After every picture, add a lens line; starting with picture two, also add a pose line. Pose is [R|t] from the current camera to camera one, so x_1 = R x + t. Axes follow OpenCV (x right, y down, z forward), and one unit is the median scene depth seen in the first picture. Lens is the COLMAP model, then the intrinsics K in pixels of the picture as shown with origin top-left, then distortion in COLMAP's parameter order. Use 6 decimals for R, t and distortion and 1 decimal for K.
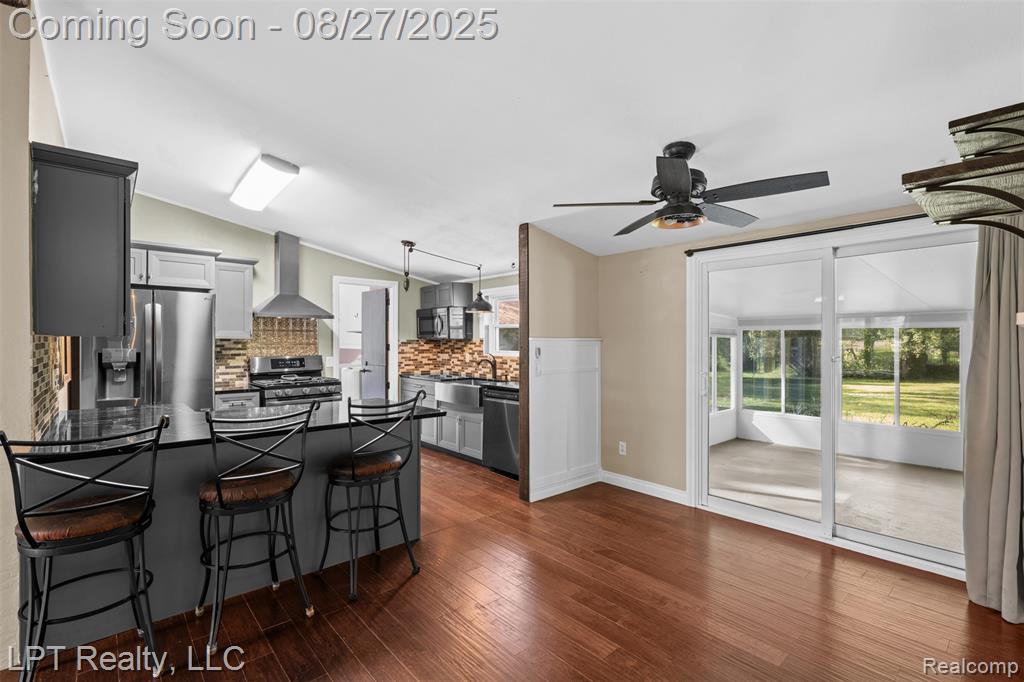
lens RADIAL K [[473.3, 0, 505.2], [0, 473.3, 341.5], [0, 0, 1]] dist [-0.001862, -0.000135]
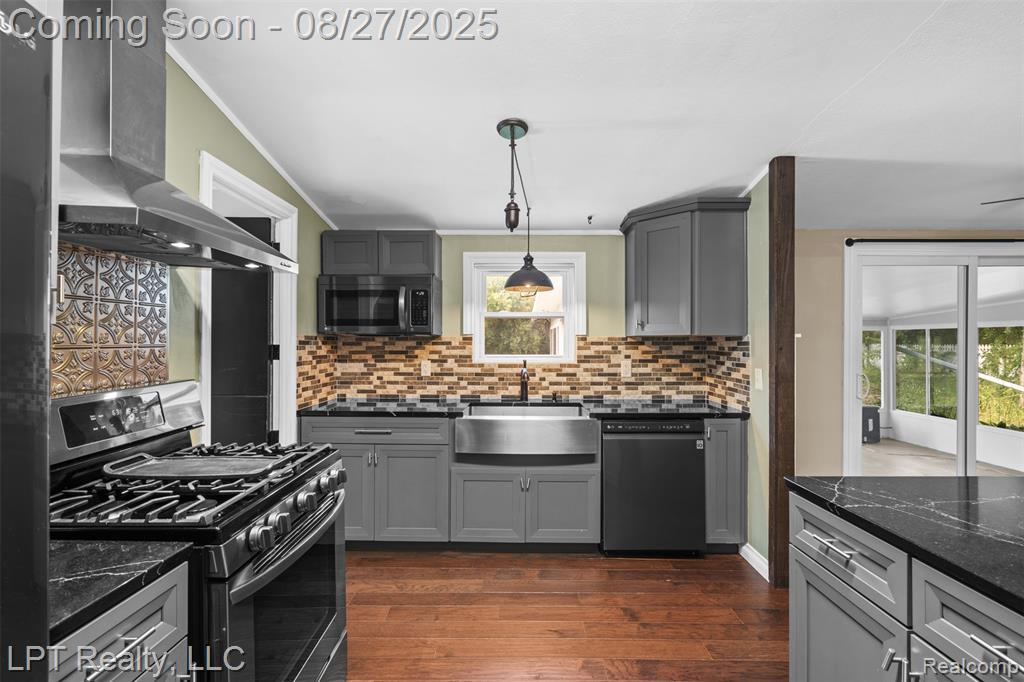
lens RADIAL K [[494.2, 0, 464.1], [0, 494.2, 340.8], [0, 0, 1]] dist [-0.001193, -0.000078]
pose [[0.659326, 0.002117, 0.751854, -0.515328], [-0.001707, 0.999998, -0.001319, 0.001972], [-0.751856, -0.000414, 0.659328, 0.599689]]
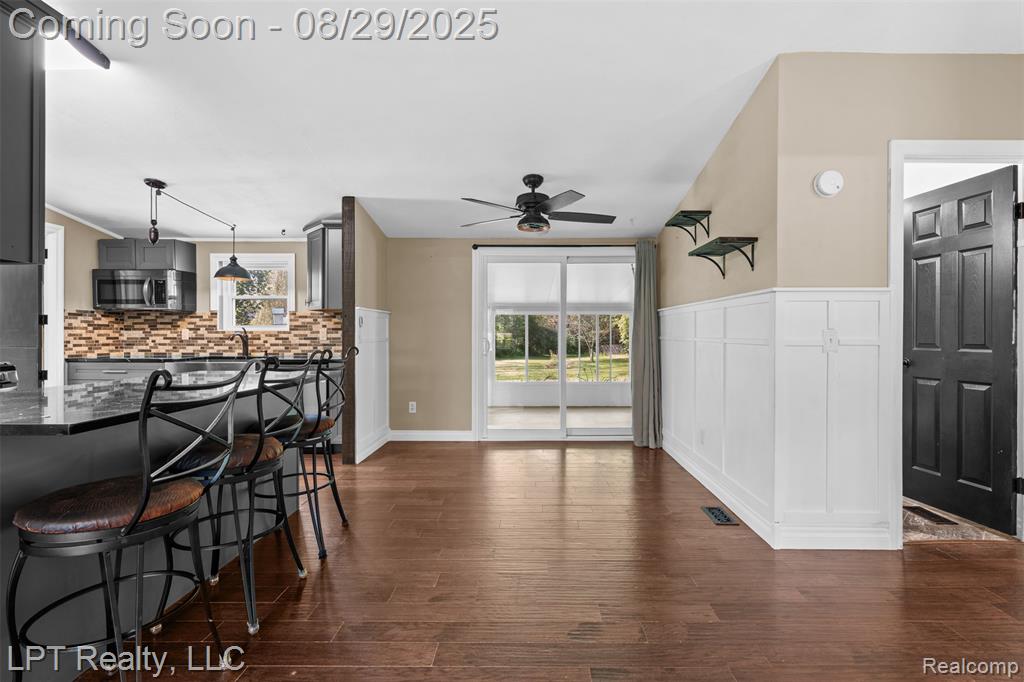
lens RADIAL K [[506.2, 0, 517.0], [0, 506.2, 339.0], [0, 0, 1]] dist [0.000581, 0.000438]
pose [[0.655832, -0.002955, 0.754901, -0.378281], [-0.001475, 0.999985, 0.005195, 0.038230], [-0.754906, -0.004520, 0.655818, -0.002044]]
